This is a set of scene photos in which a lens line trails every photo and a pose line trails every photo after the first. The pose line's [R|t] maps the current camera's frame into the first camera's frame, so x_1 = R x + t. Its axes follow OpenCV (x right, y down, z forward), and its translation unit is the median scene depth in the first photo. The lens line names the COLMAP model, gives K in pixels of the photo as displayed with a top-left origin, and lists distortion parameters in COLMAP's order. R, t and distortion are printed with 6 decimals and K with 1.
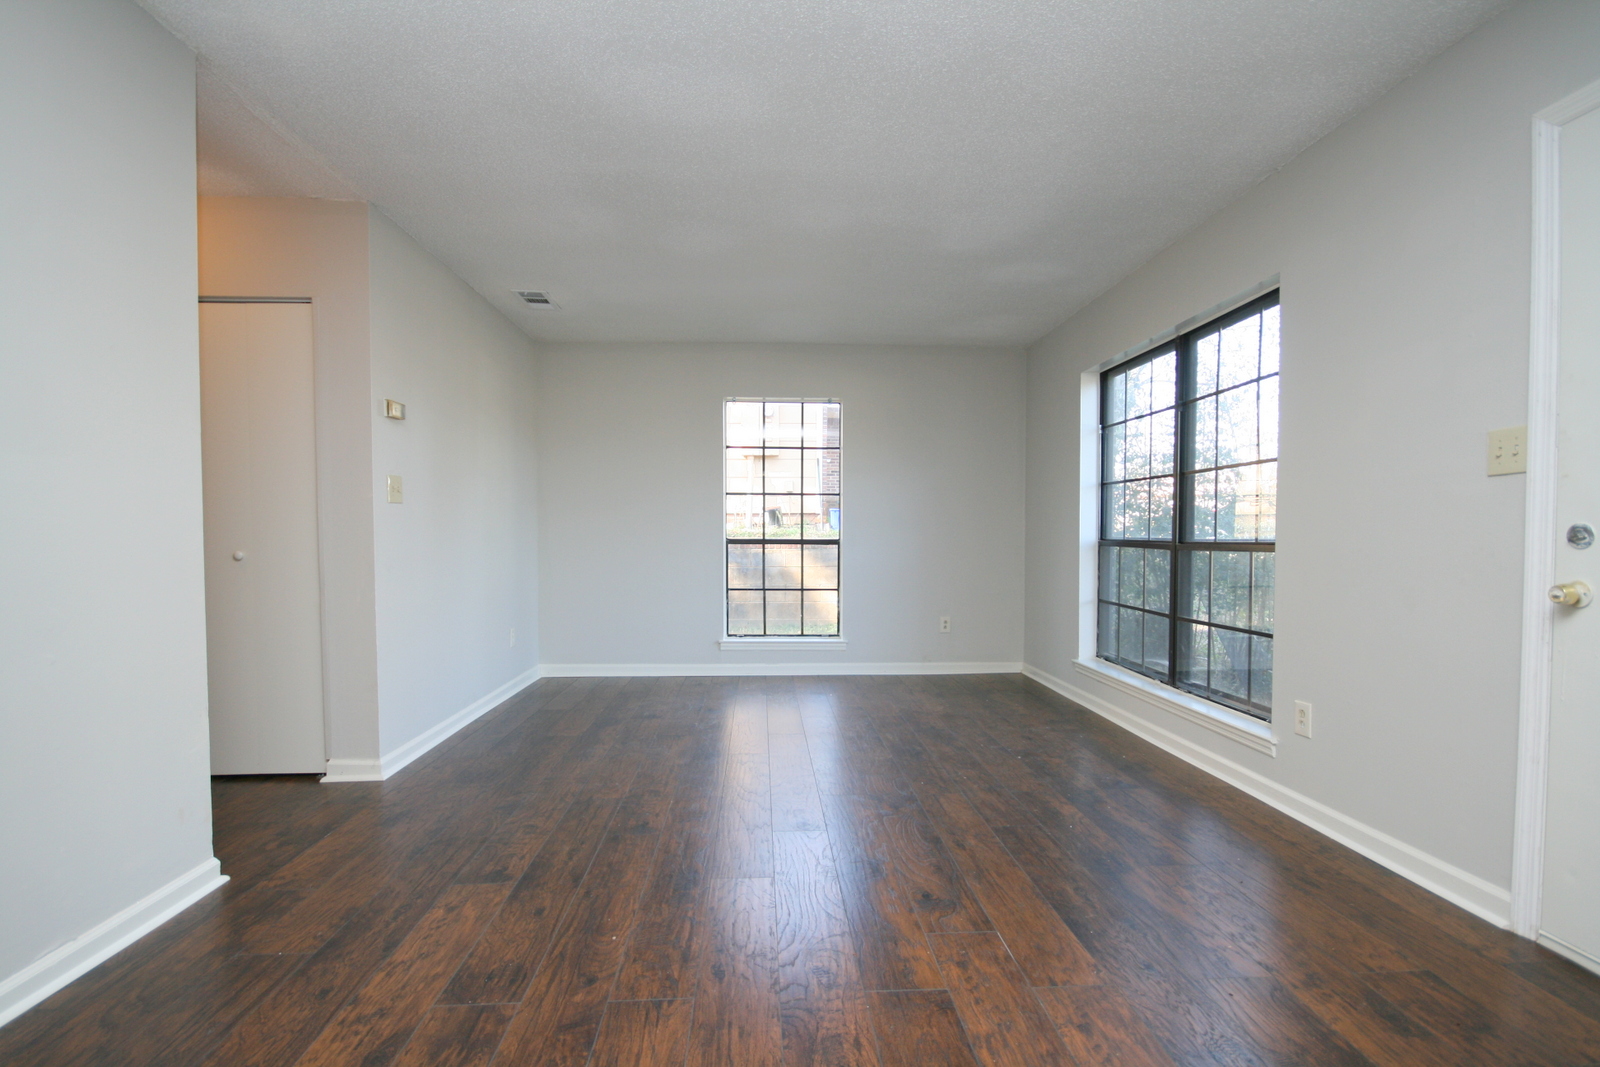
lens RADIAL K [[759.5, 0, 802.0], [0, 759.5, 535.8], [0, 0, 1]] dist [0.001666, -0.001033]
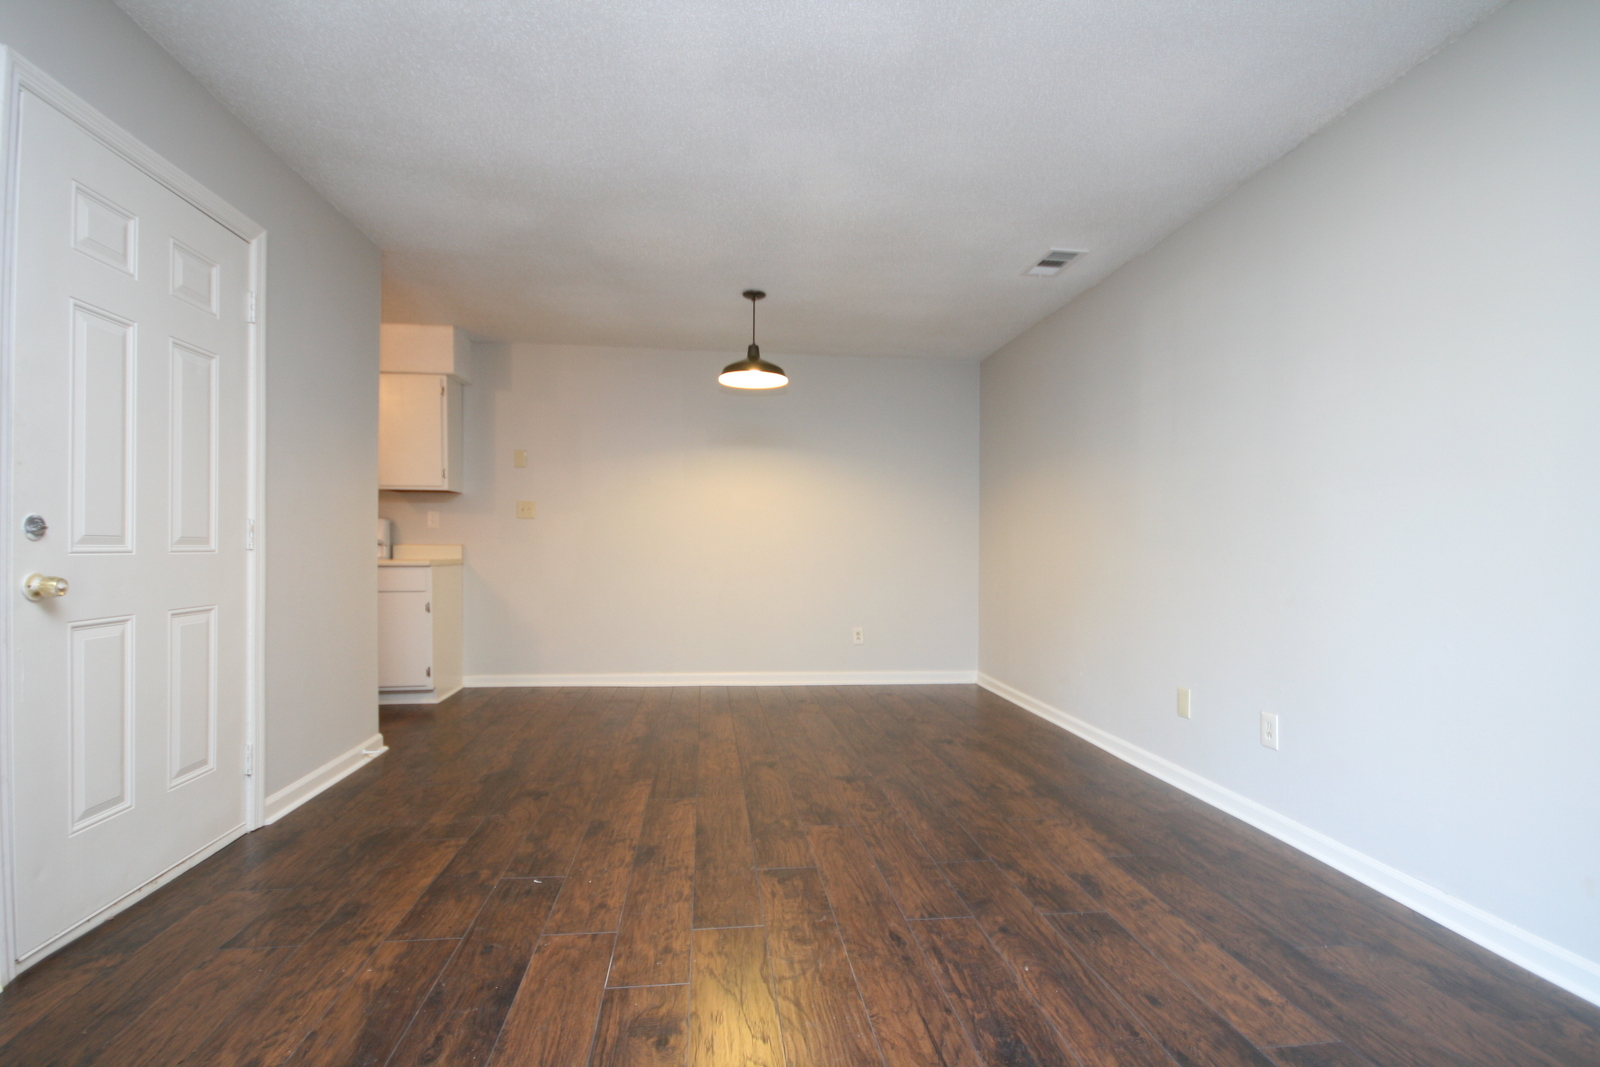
lens RADIAL K [[759.5, 0, 794.6], [0, 759.5, 542.8], [0, 0, 1]] dist [0.001666, -0.001033]
pose [[-0.998246, -0.011368, -0.058106, 0.091437], [-0.011217, 0.999933, -0.002933, 0.010297], [0.058135, -0.002276, -0.998306, 1.792061]]
